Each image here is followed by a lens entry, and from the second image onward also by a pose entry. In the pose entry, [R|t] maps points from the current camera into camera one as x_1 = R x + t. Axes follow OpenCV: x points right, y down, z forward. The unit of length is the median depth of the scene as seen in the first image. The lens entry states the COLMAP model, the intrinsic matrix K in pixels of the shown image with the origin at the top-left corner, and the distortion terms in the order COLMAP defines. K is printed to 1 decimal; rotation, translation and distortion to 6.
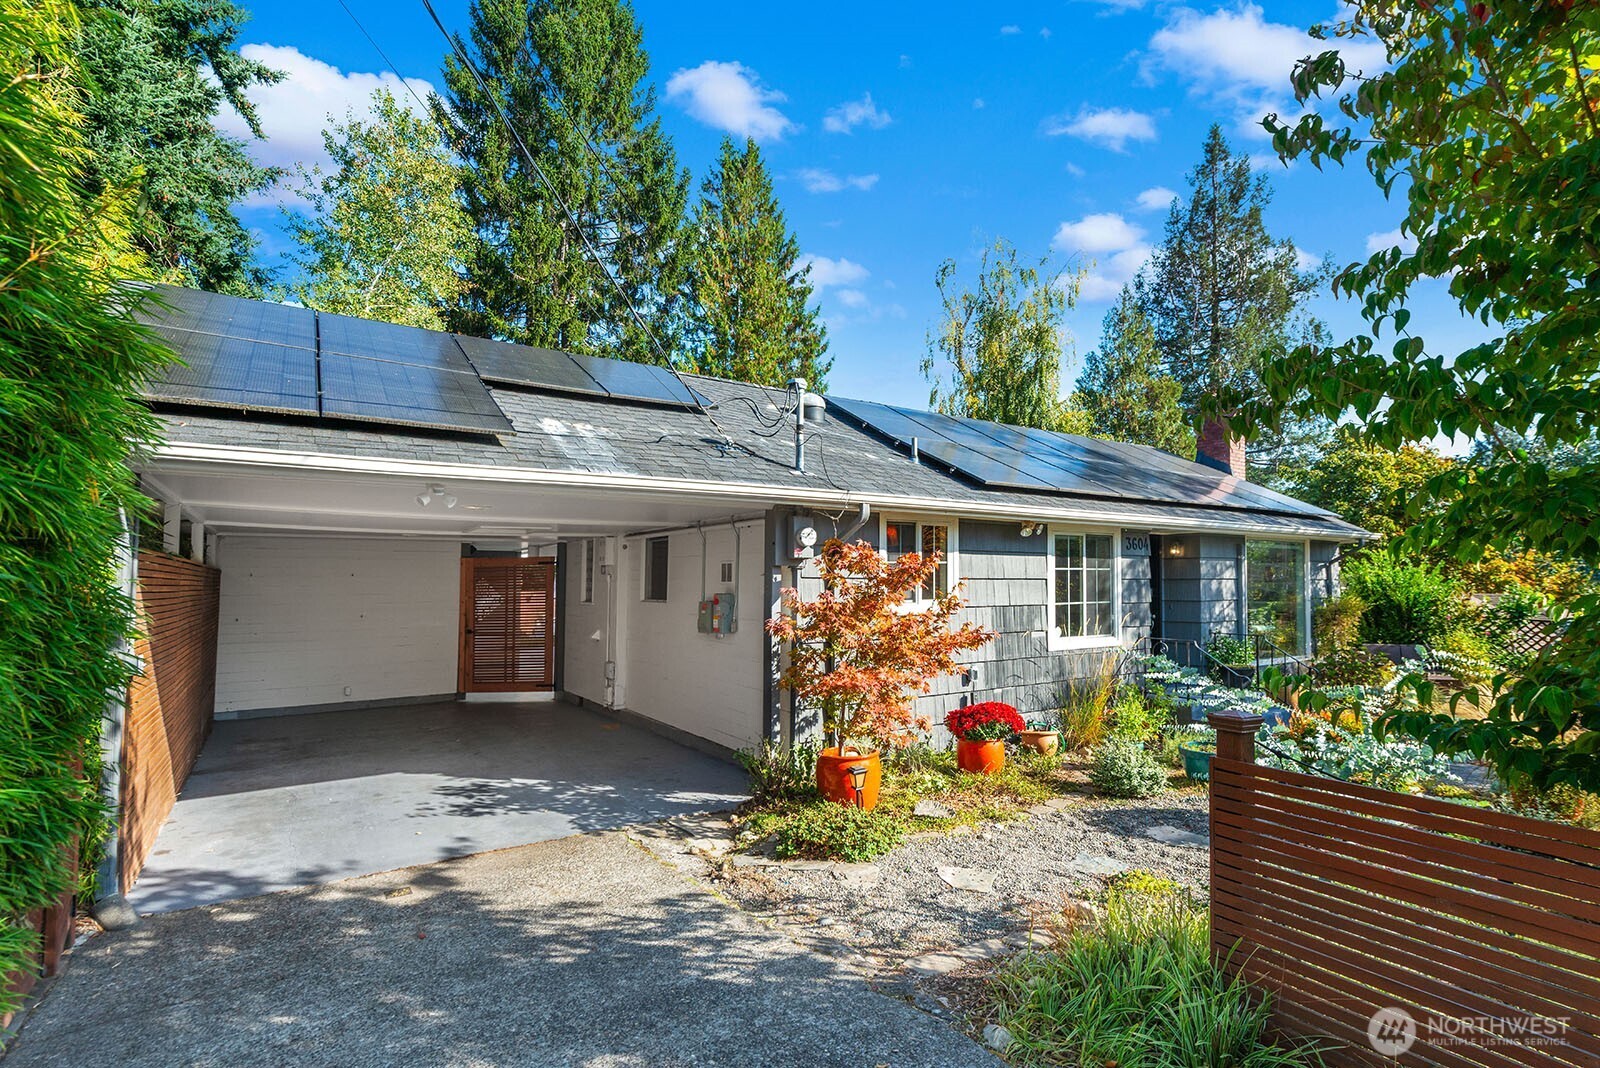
lens RADIAL K [[795.4, 0, 800.0], [0, 795.4, 534.0], [0, 0, 1]] dist [0.001471, 0.000404]
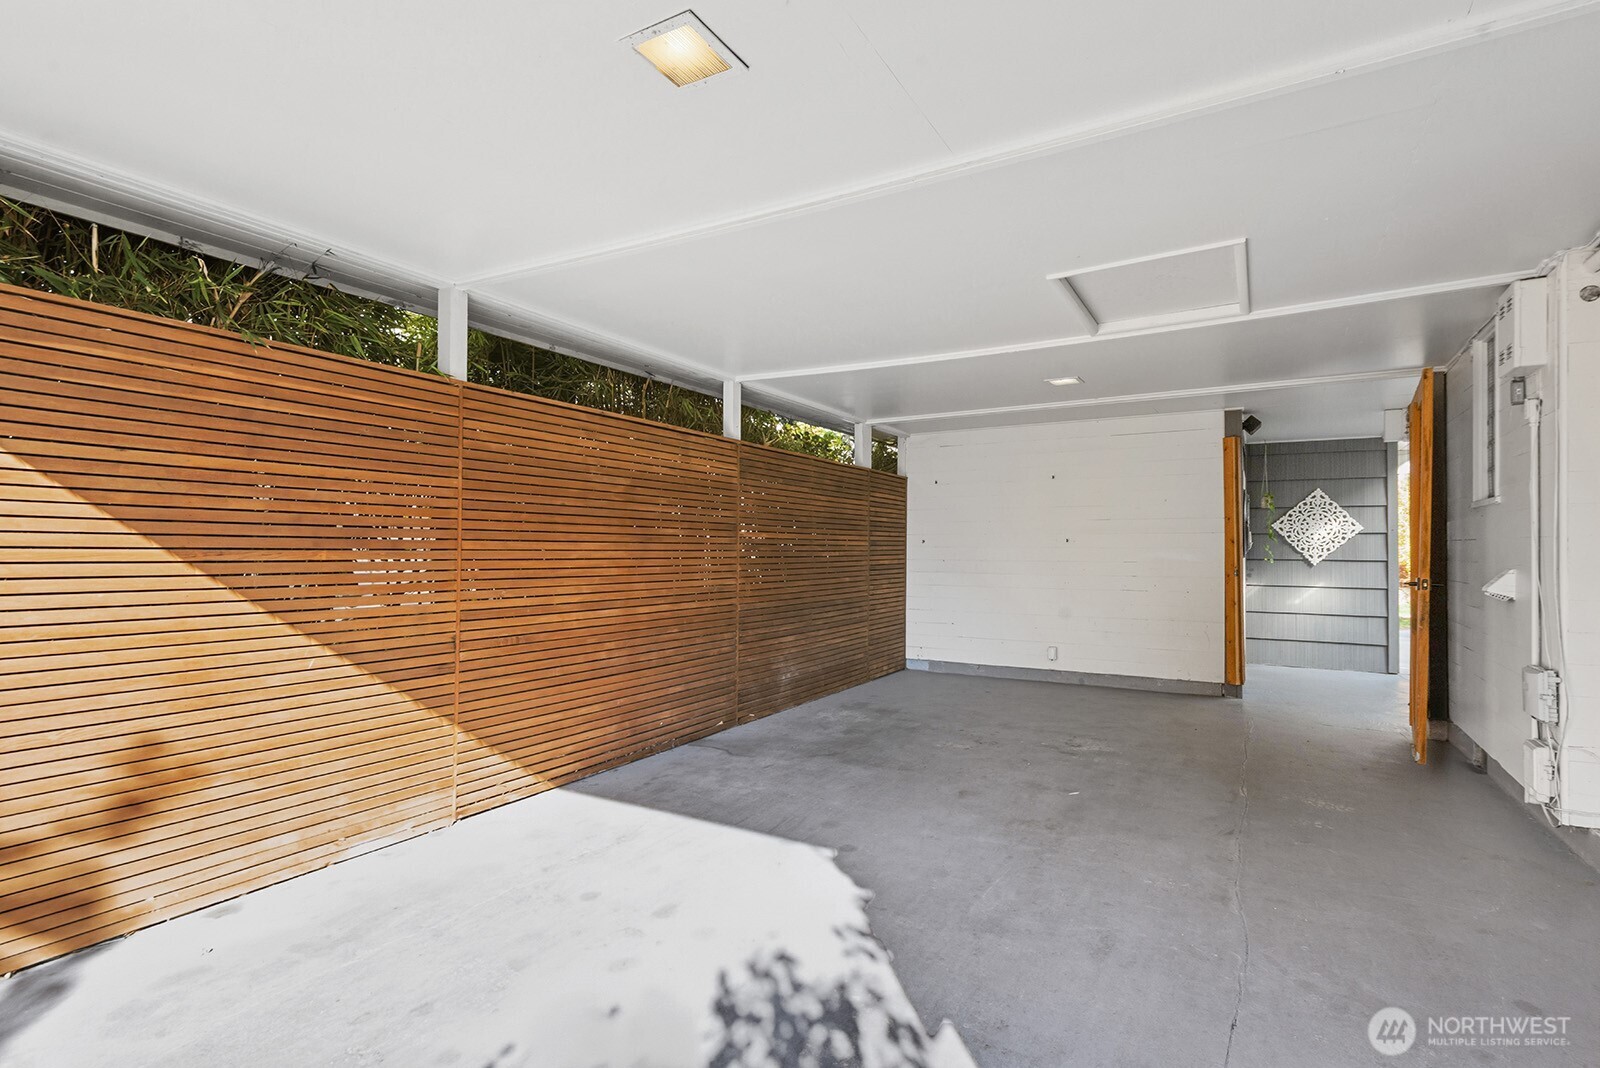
lens RADIAL K [[795.4, 0, 800.0], [0, 795.4, 534.0], [0, 0, 1]] dist [0.001471, 0.000404]
pose [[0.464914, -0.008739, -0.885313, -0.144230], [0.048090, 0.998724, 0.015395, 0.135459], [0.884049, -0.049732, 0.464742, 0.880035]]
